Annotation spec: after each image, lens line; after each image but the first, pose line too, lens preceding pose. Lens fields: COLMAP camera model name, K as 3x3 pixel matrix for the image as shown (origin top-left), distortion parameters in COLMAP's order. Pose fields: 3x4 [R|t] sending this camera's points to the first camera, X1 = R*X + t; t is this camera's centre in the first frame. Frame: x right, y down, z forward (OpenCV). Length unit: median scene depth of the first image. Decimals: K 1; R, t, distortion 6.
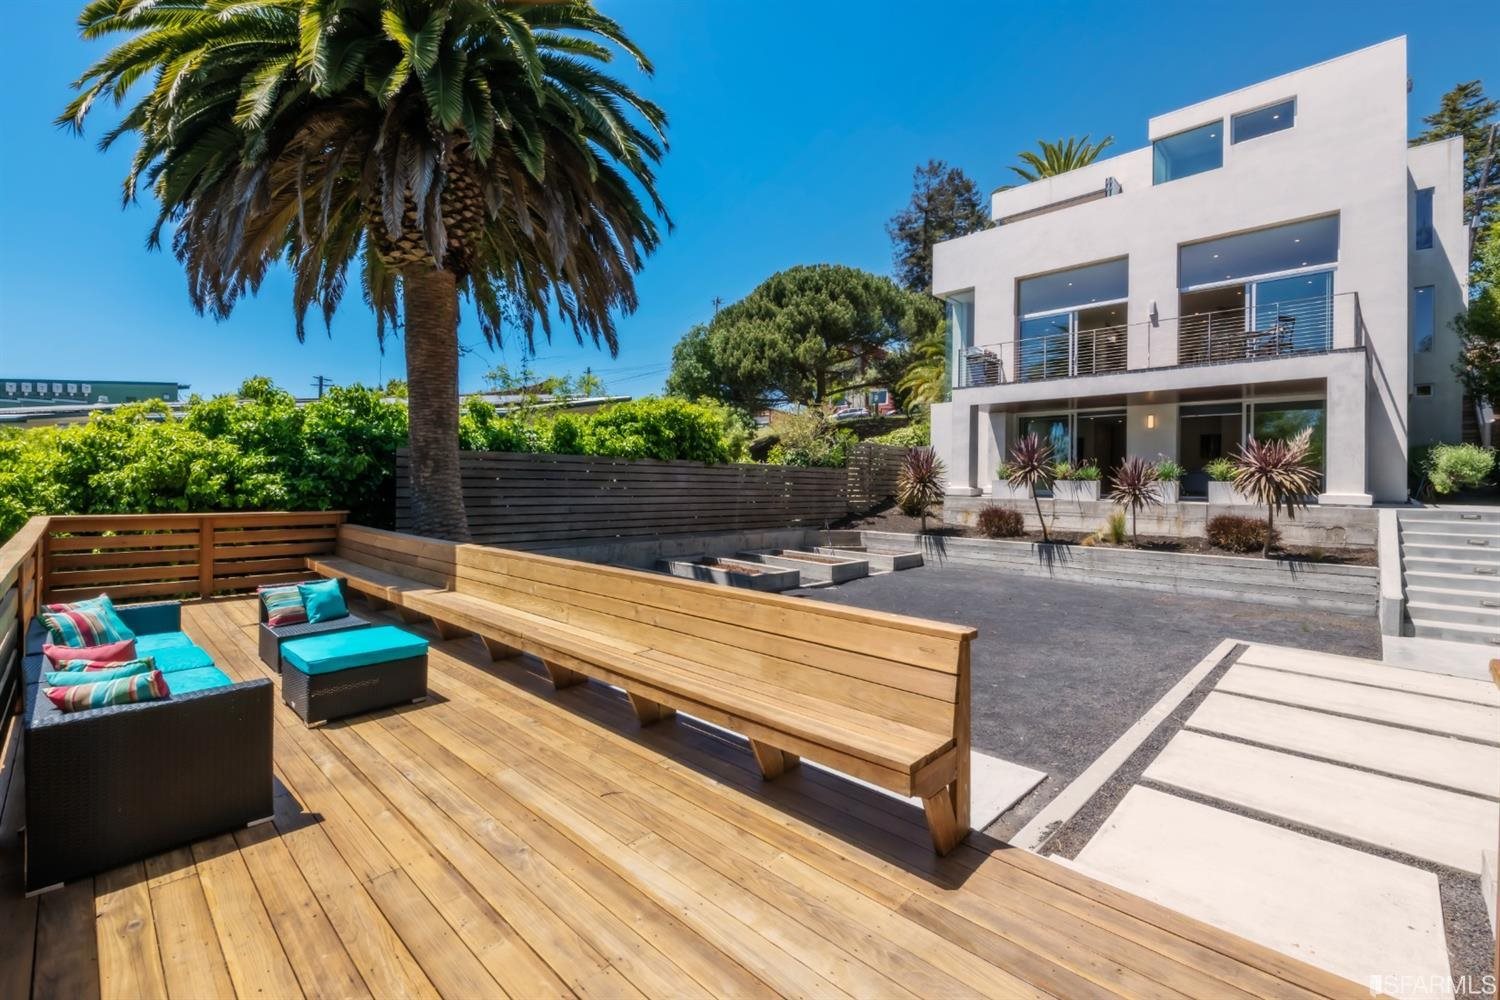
lens RADIAL K [[654.9, 0, 770.6], [0, 654.9, 474.1], [0, 0, 1]] dist [-0.011779, -0.000673]
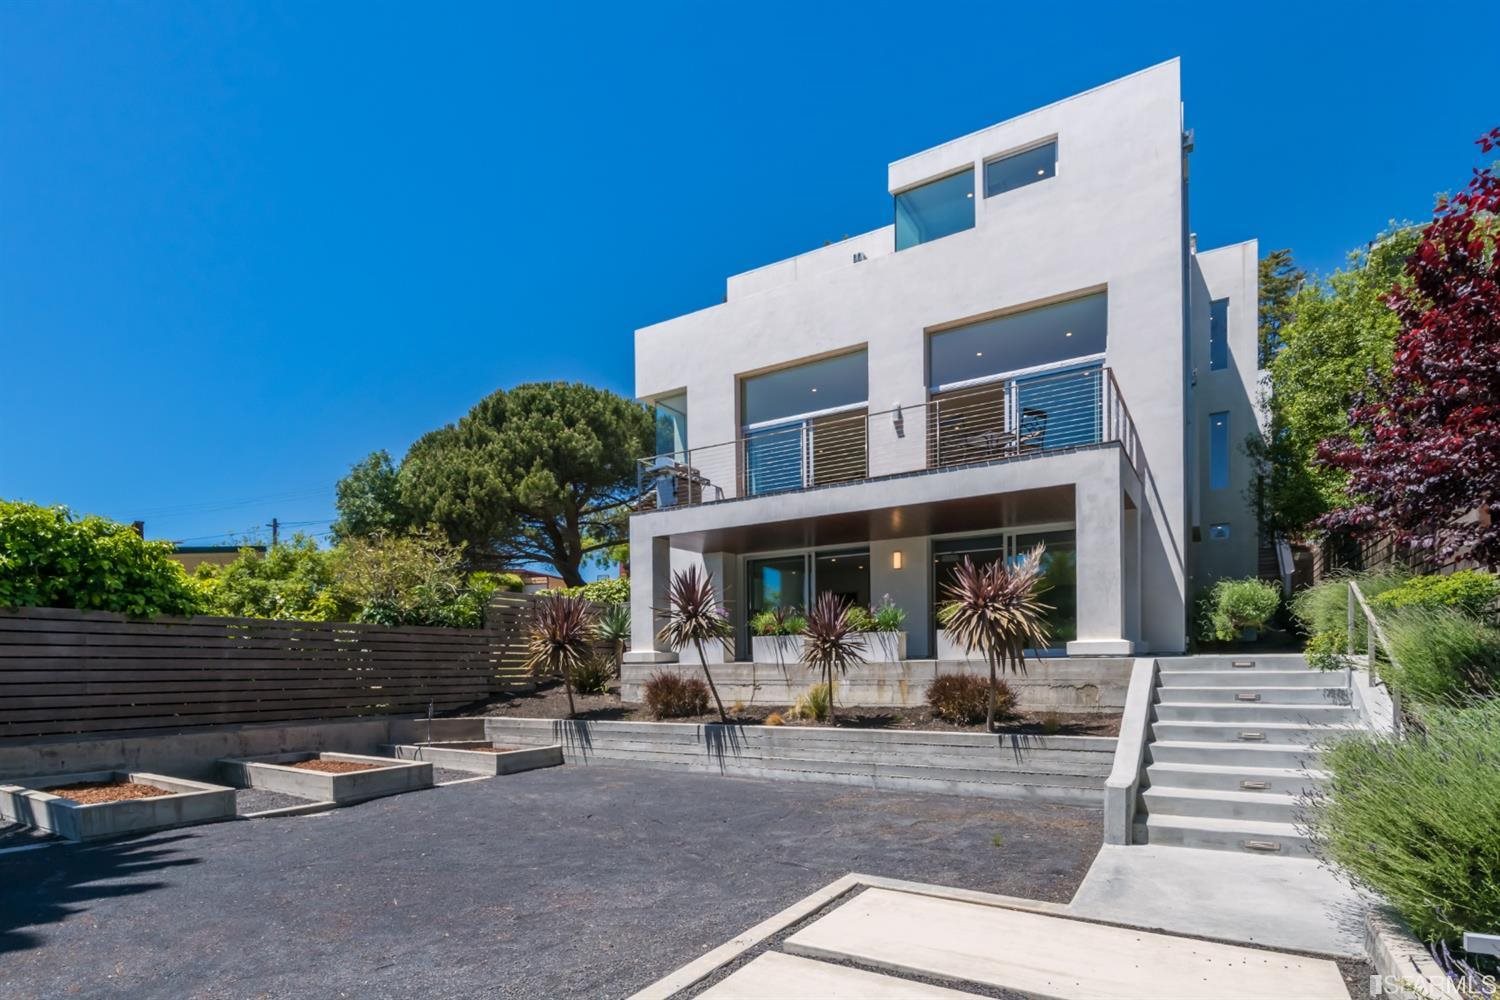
lens RADIAL K [[690.8, 0, 778.3], [0, 690.8, 669.8], [0, 0, 1]] dist [0.002274, -0.000777]
pose [[0.982854, -0.030557, 0.181837, 0.318307], [0.028109, 0.999476, 0.016022, 0.034859], [-0.182231, -0.010636, 0.983198, 0.241180]]
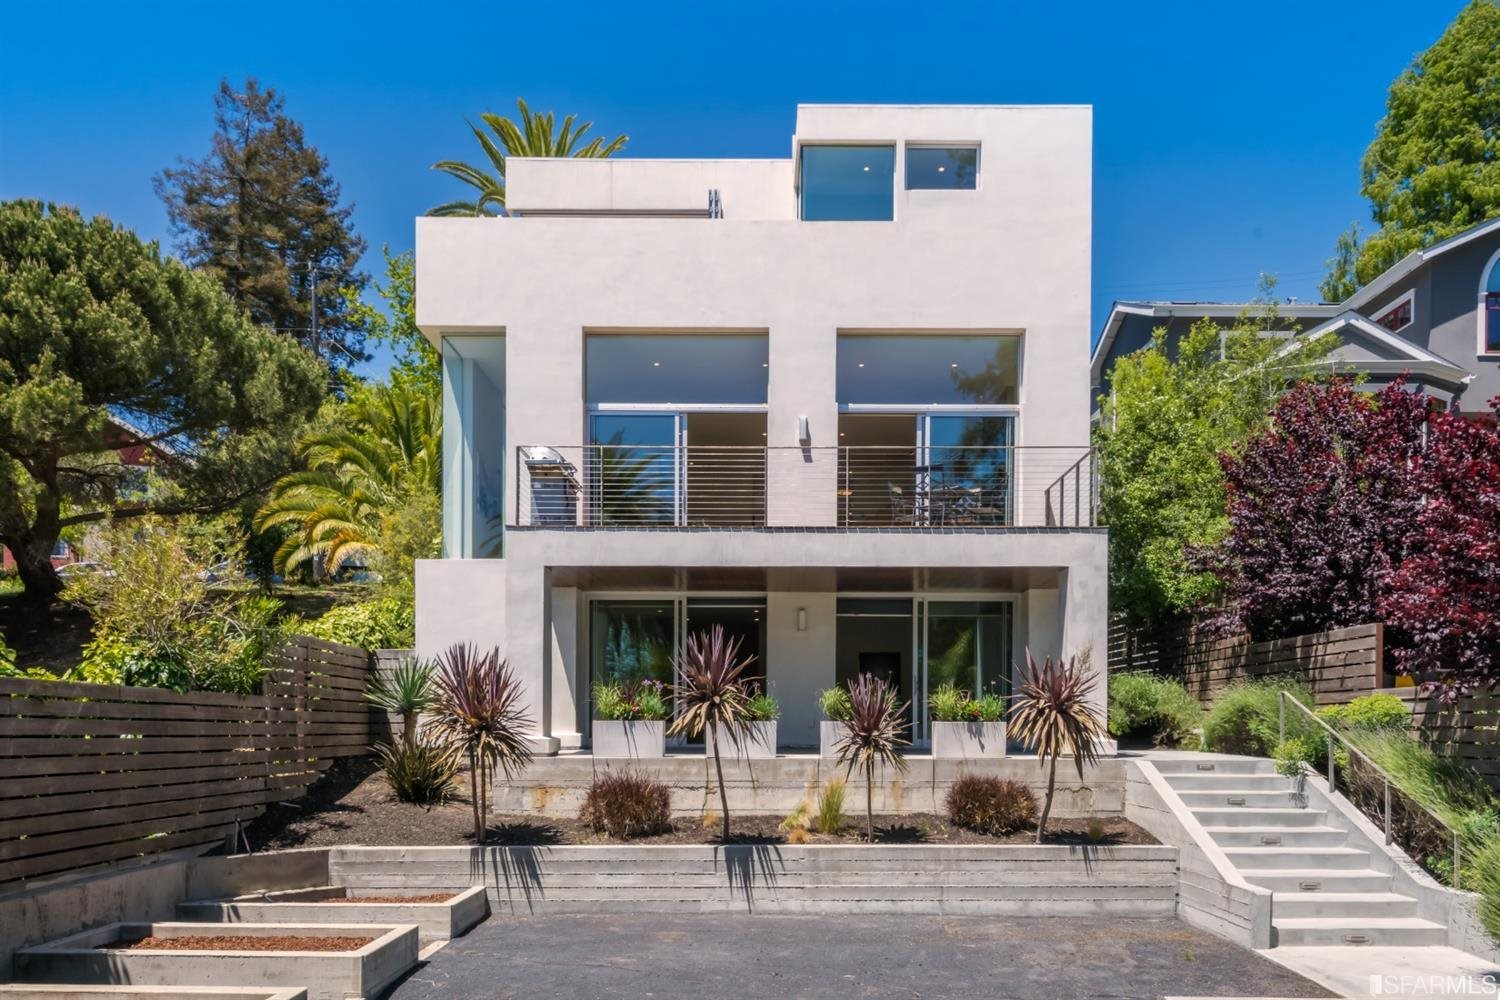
lens RADIAL K [[1093.3, 0, 752.4], [0, 1093.3, 718.0], [0, 0, 1]] dist [0.037087, -0.045736]
pose [[0.736672, -0.006470, 0.676219, -0.136423], [-0.002098, 0.999928, 0.011853, -0.003636], [-0.676247, -0.010150, 0.736605, 0.320659]]
